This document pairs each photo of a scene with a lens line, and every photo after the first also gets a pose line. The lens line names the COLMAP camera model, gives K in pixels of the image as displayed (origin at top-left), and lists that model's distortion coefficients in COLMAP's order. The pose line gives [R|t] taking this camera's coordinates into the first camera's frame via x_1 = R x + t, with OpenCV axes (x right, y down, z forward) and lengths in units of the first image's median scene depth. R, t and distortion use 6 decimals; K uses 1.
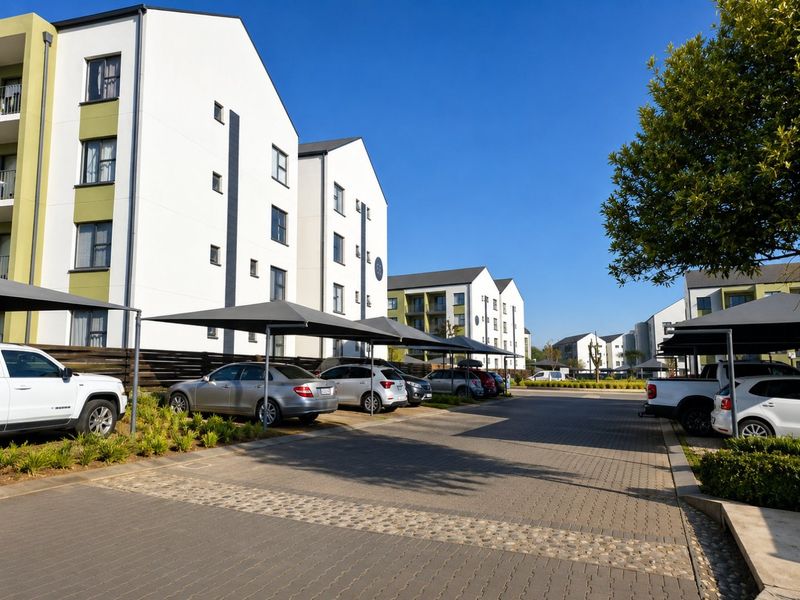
lens RADIAL K [[560.2, 0, 413.0], [0, 560.2, 300.1], [0, 0, 1]] dist [0.037824, 0.000440]
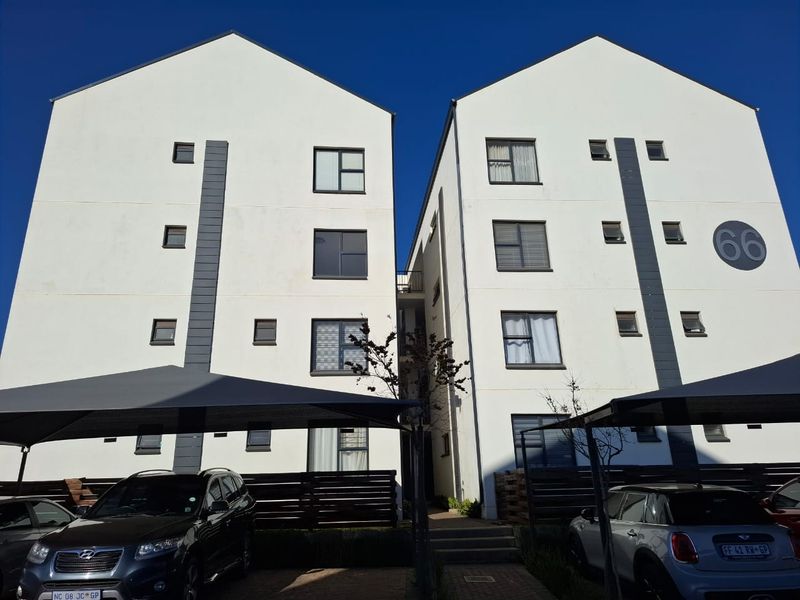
lens RADIAL K [[560.2, 0, 413.0], [0, 560.2, 300.1], [0, 0, 1]] dist [0.037824, 0.000440]
pose [[0.343332, -0.319575, -0.883173, 0.351174], [0.138710, 0.947274, -0.288846, 0.116356], [0.928915, -0.023335, 0.369557, 0.903660]]
